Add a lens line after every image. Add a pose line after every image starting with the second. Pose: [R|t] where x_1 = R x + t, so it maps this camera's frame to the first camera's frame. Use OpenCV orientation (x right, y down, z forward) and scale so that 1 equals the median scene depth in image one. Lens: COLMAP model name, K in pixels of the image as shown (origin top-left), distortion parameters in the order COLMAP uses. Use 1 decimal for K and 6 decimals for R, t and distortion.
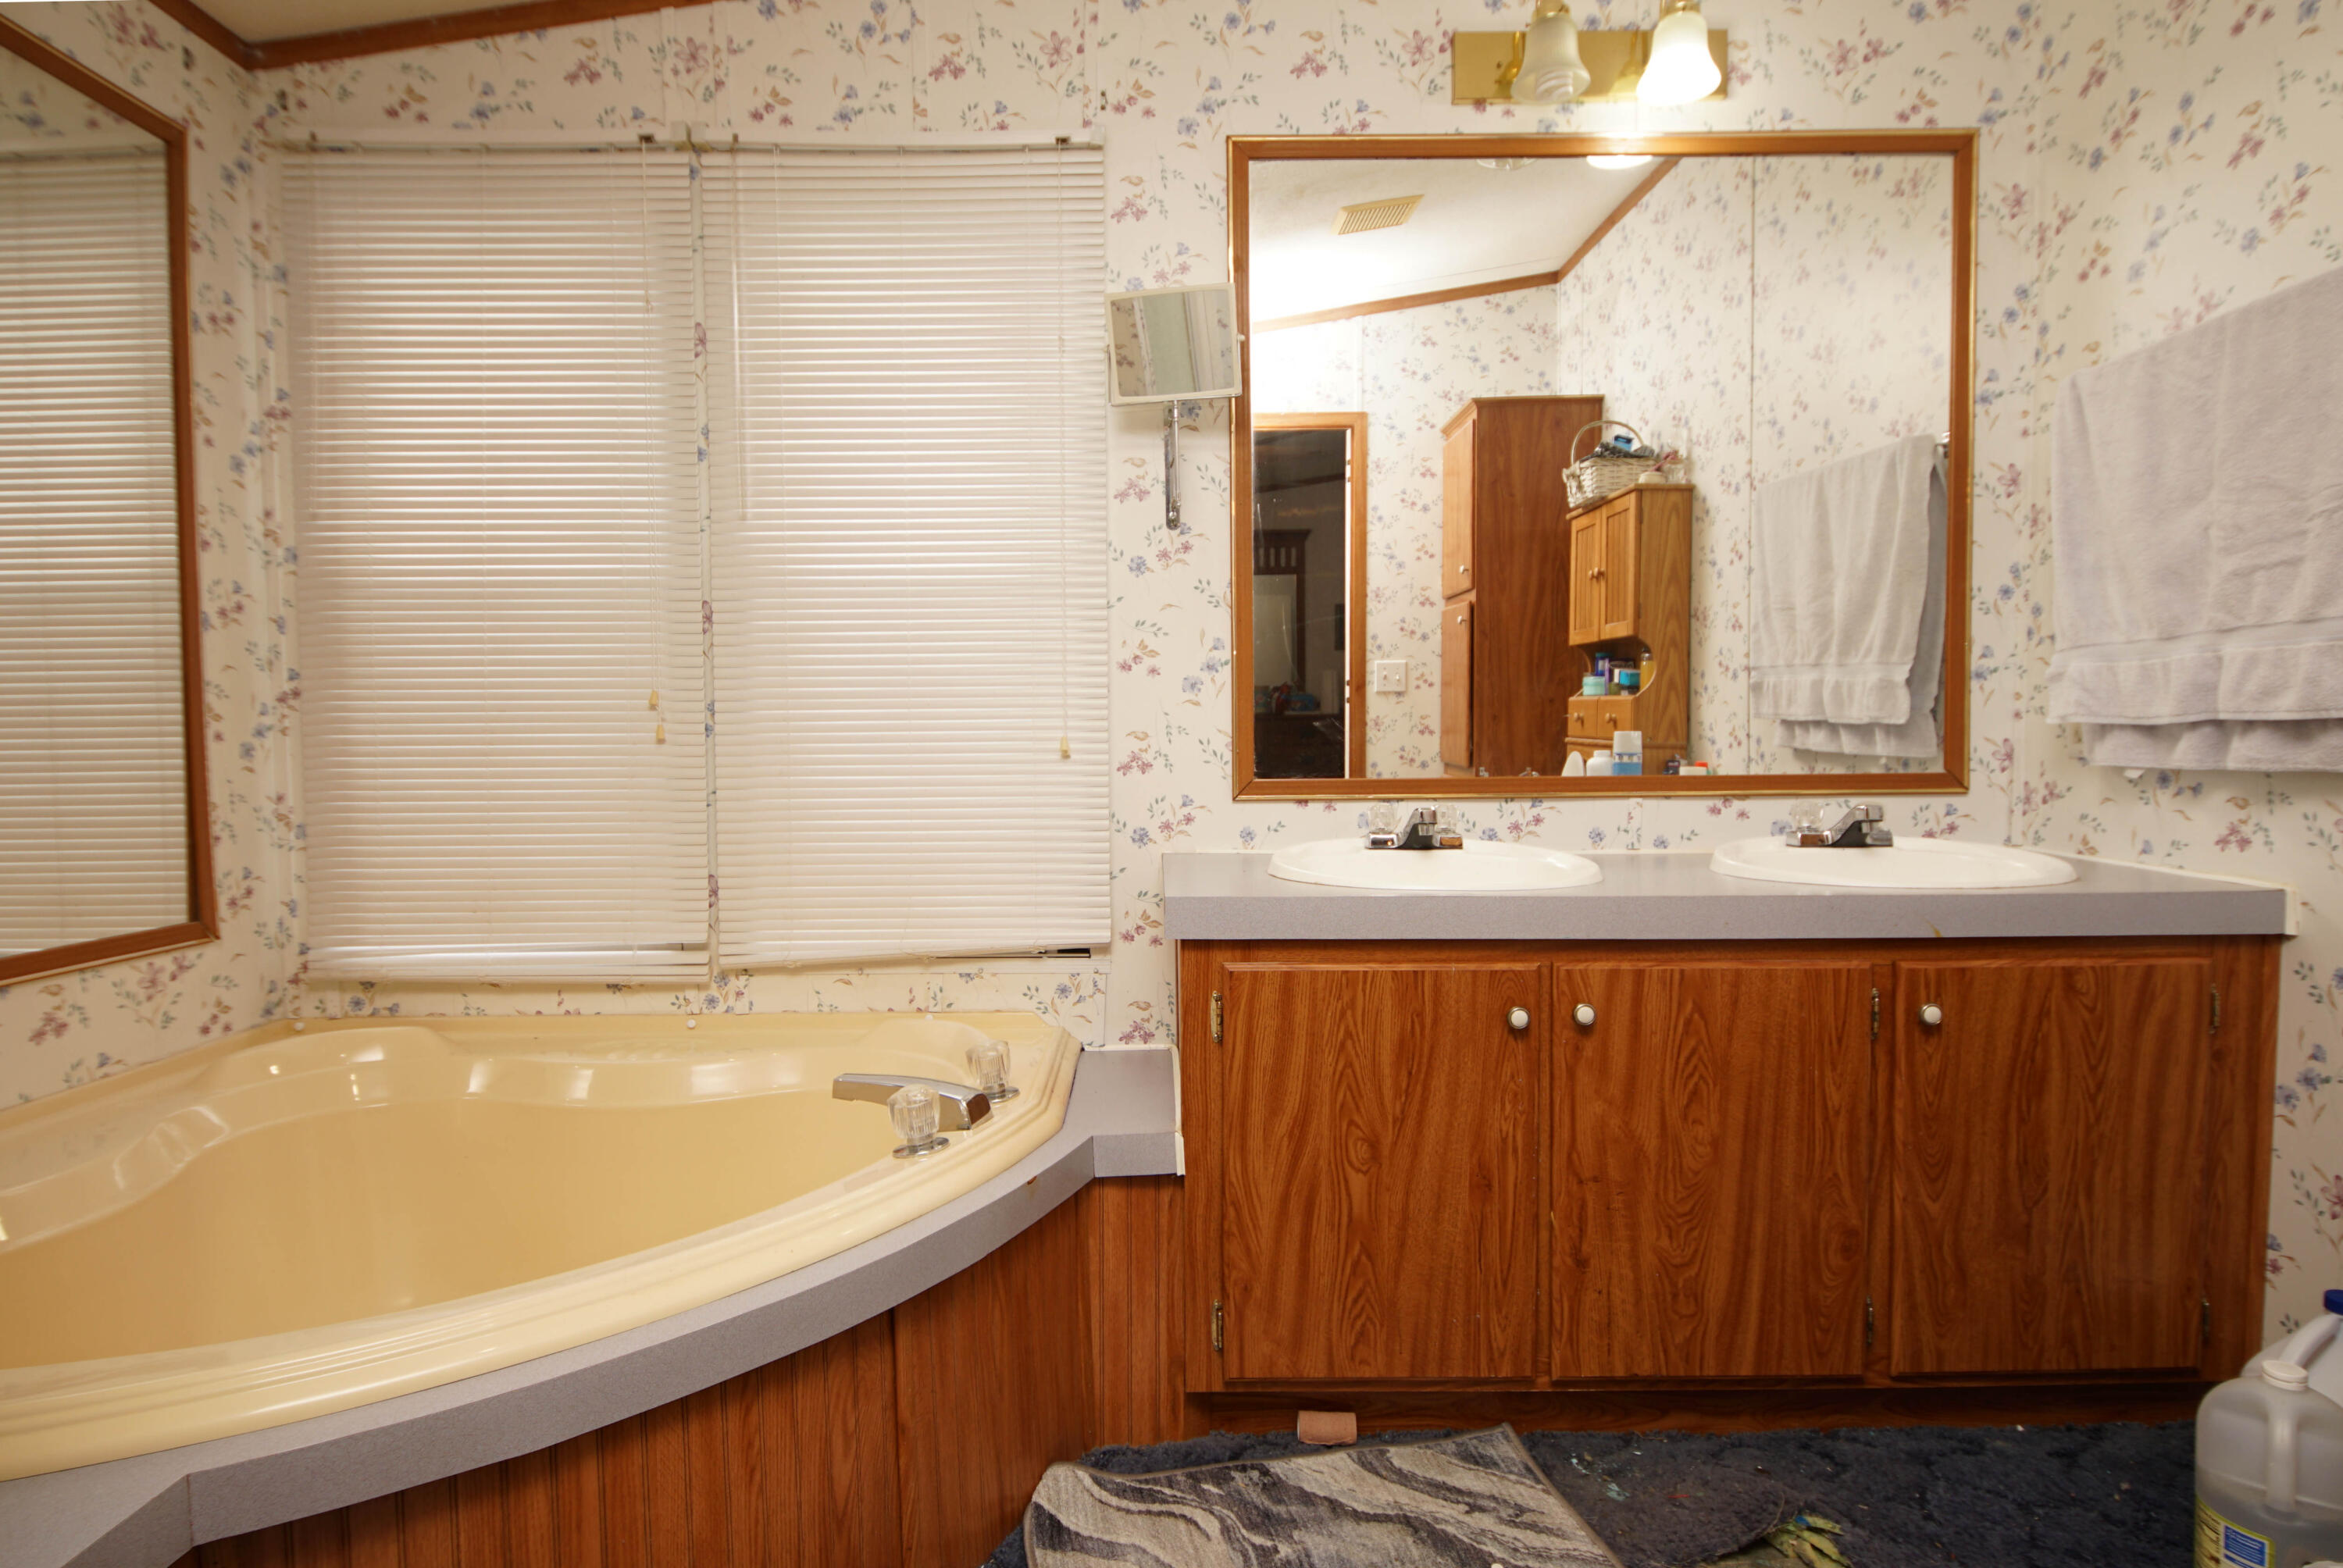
lens RADIAL K [[1277.8, 0, 1160.2], [0, 1277.8, 778.8], [0, 0, 1]] dist [0.031570, -0.028602]
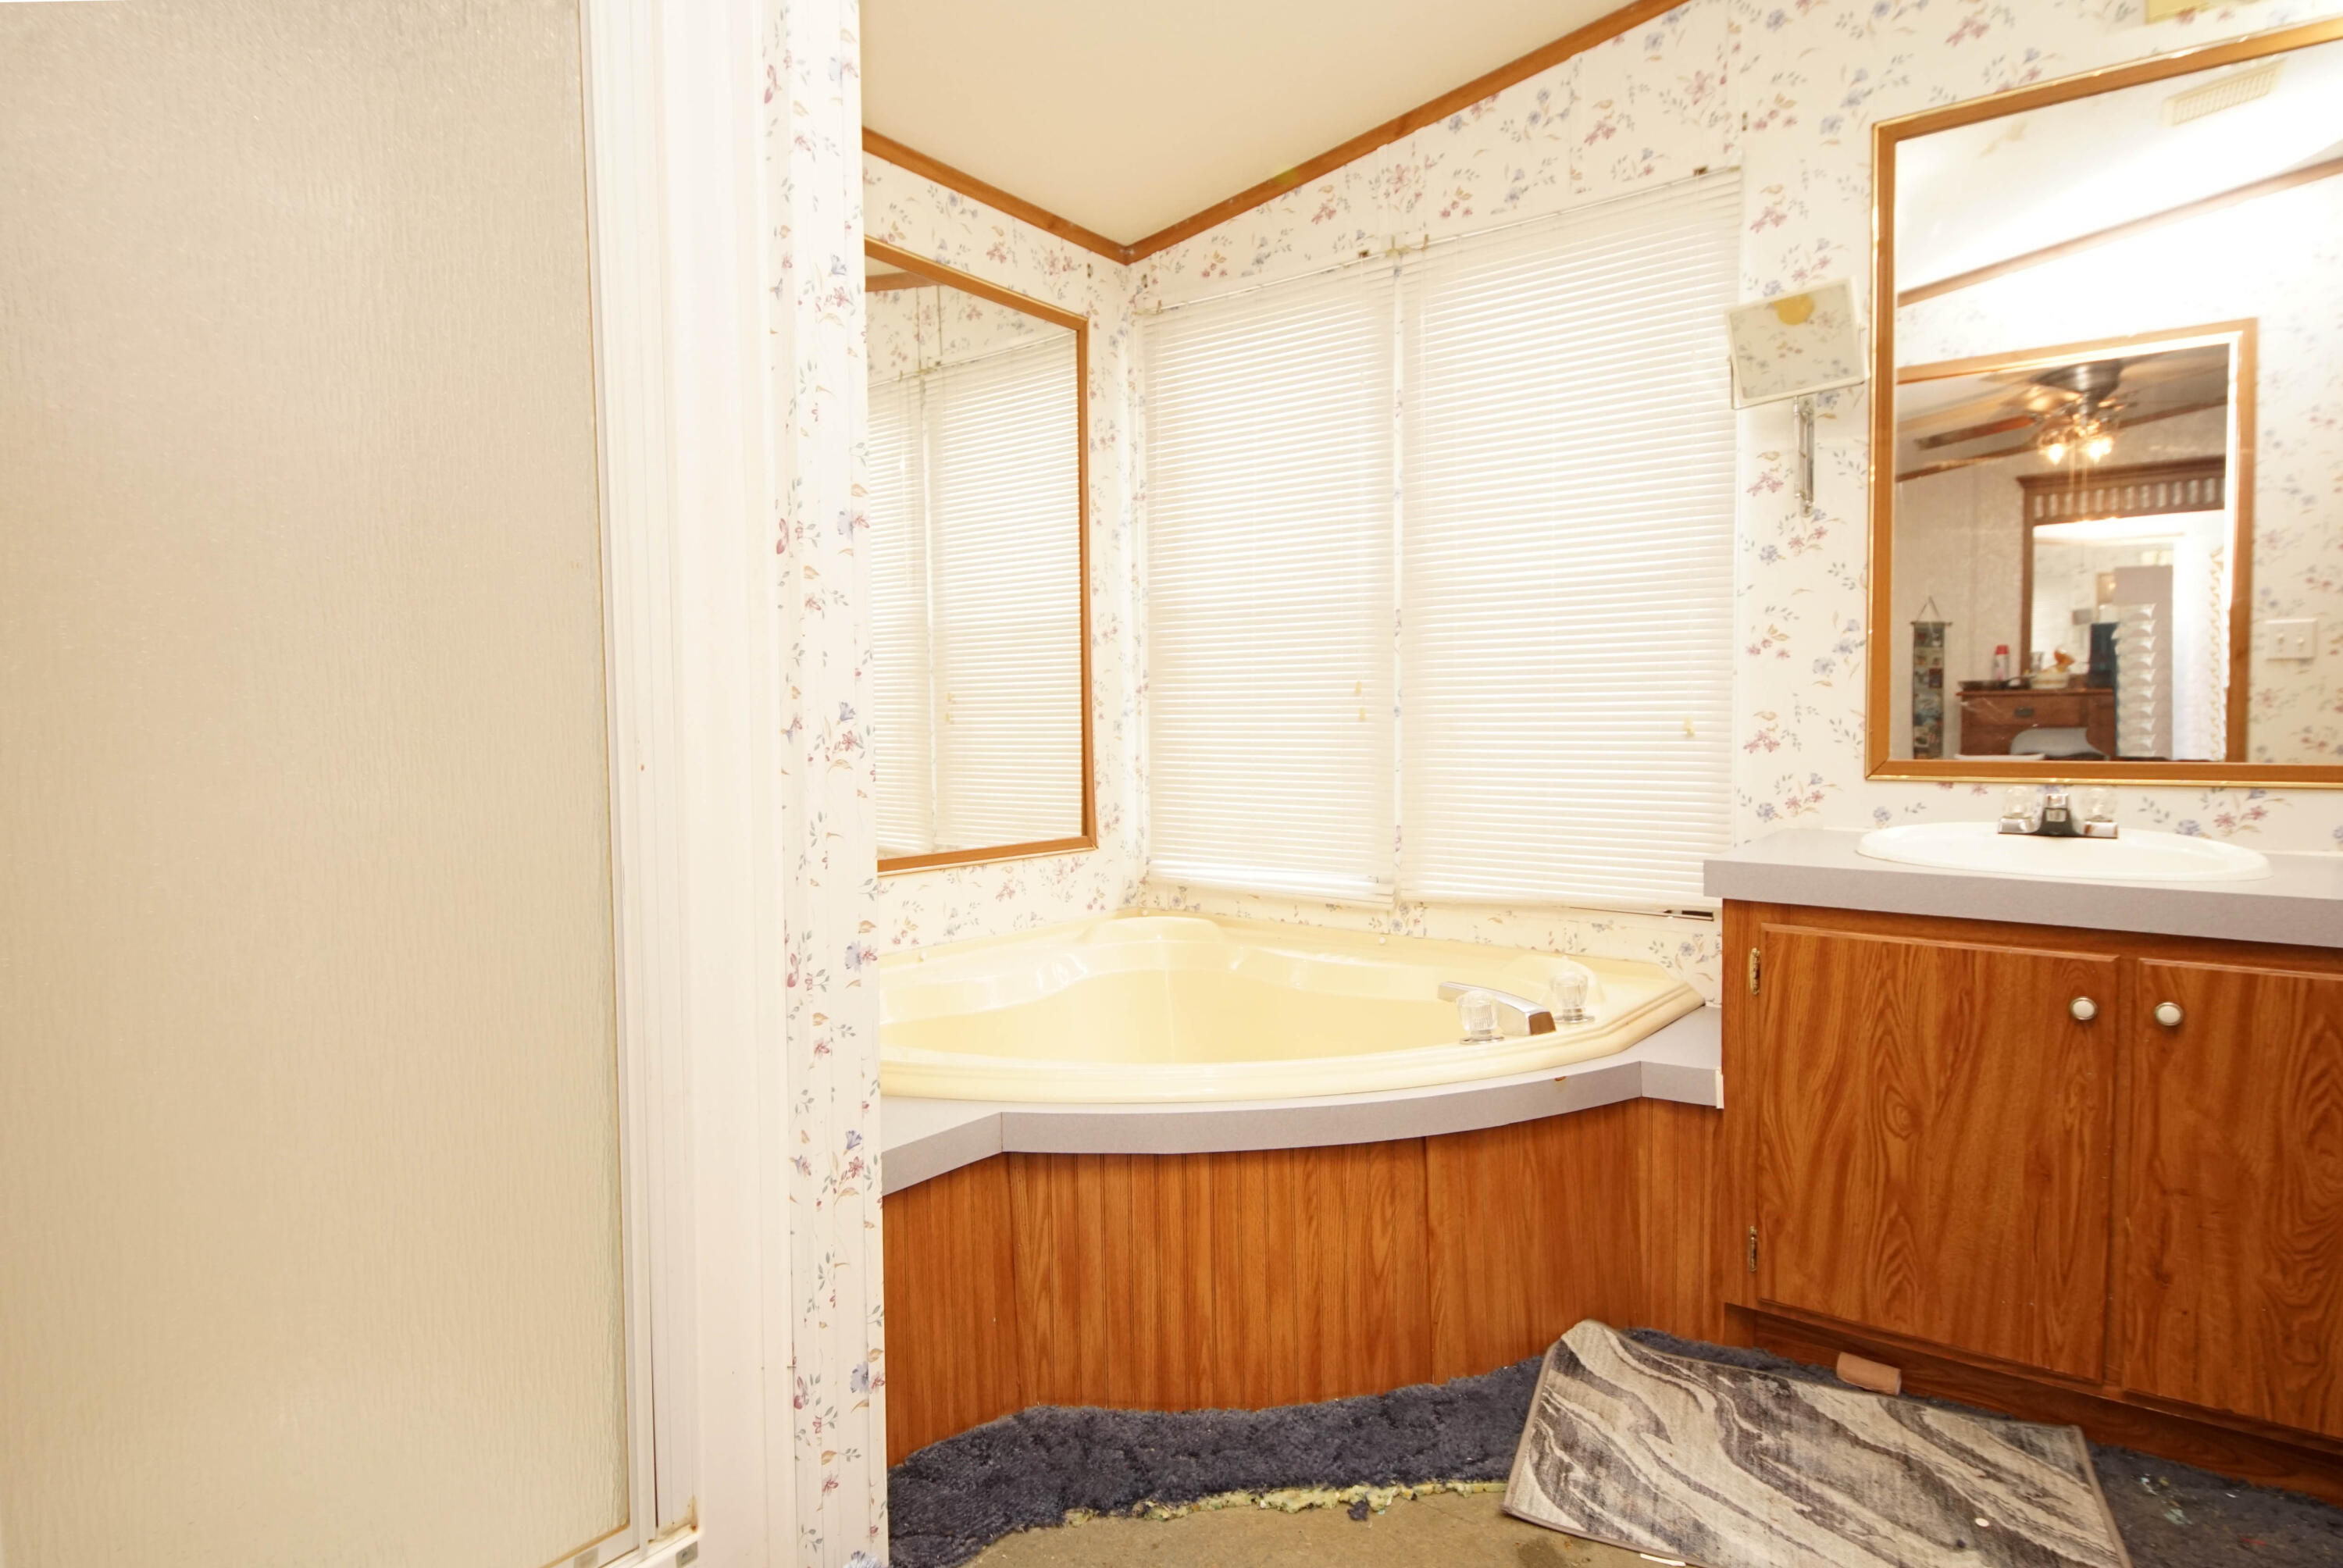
lens RADIAL K [[1277.8, 0, 1181.6], [0, 1277.8, 779.2], [0, 0, 1]] dist [0.031570, -0.028602]
pose [[0.799237, 0.030596, -0.600237, 0.245524], [-0.019242, 0.999494, 0.025325, 0.001267], [0.600708, -0.008691, 0.799421, -0.145800]]
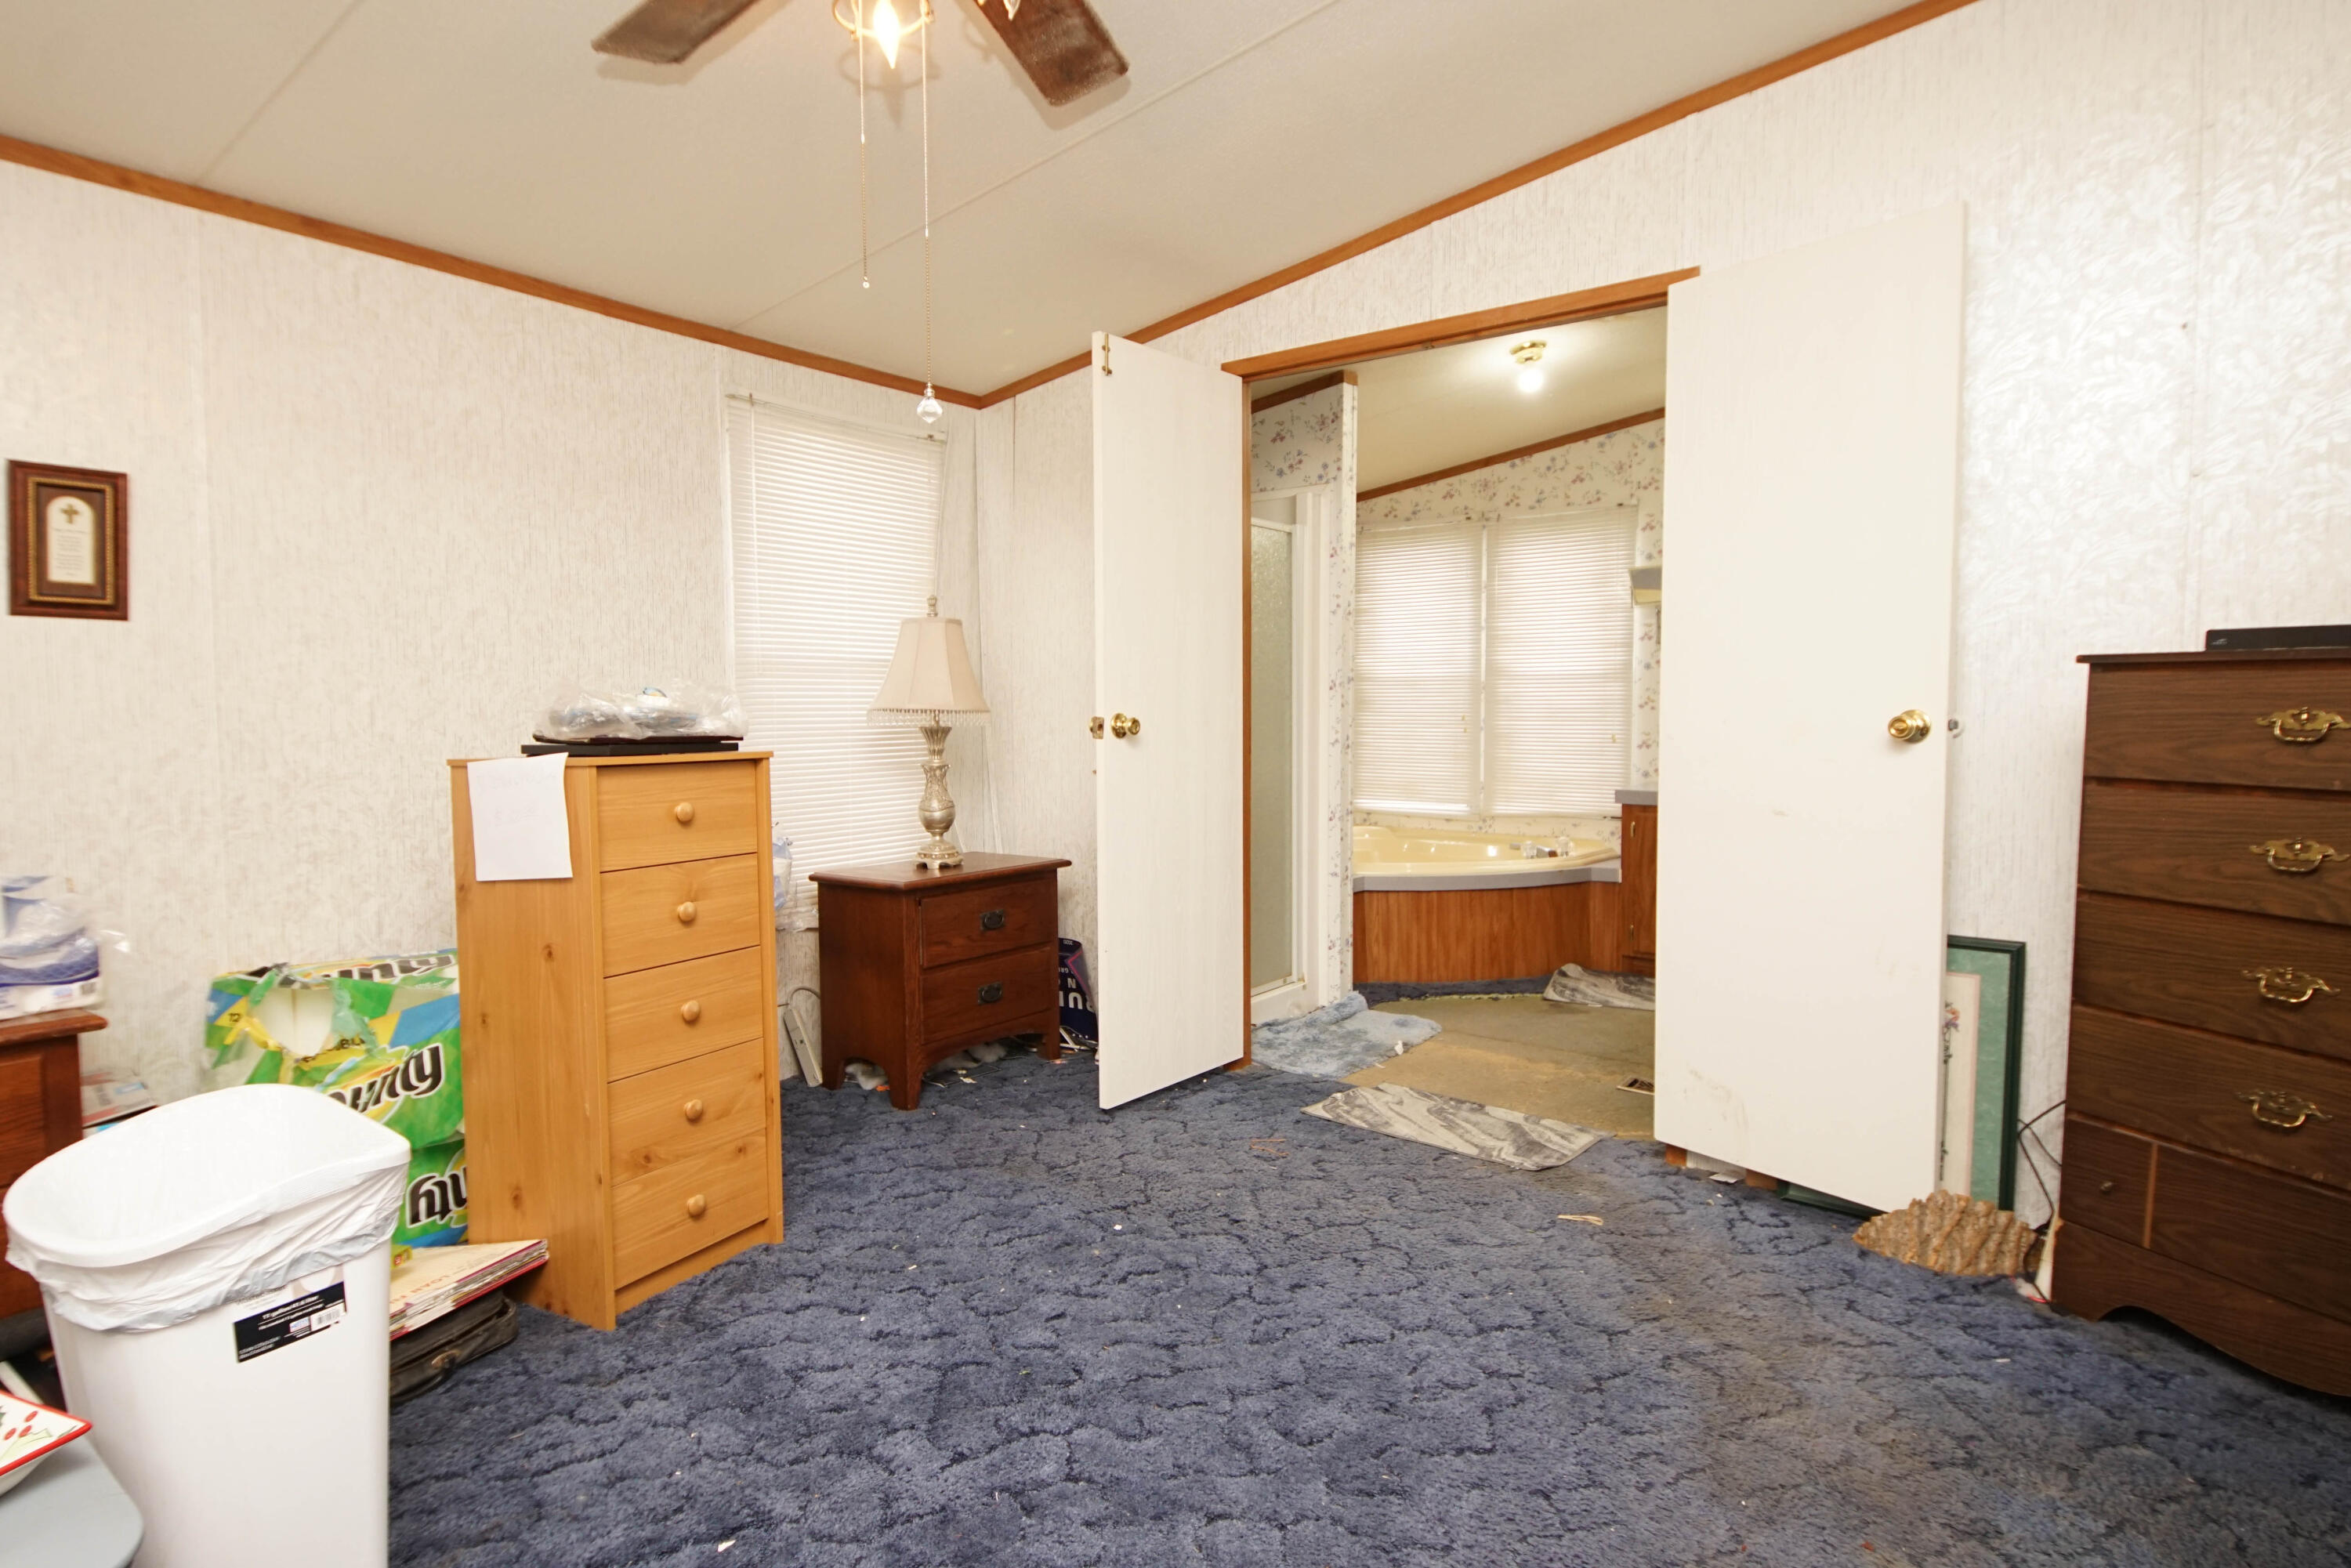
lens RADIAL K [[1282.2, 0, 1153.9], [0, 1282.2, 780.5], [0, 0, 1]] dist [0.031570, -0.028602]
pose [[0.801071, 0.042609, -0.597050, 0.751697], [-0.022766, 0.998910, 0.040743, -0.023314], [0.598136, -0.019046, 0.801169, -1.670899]]
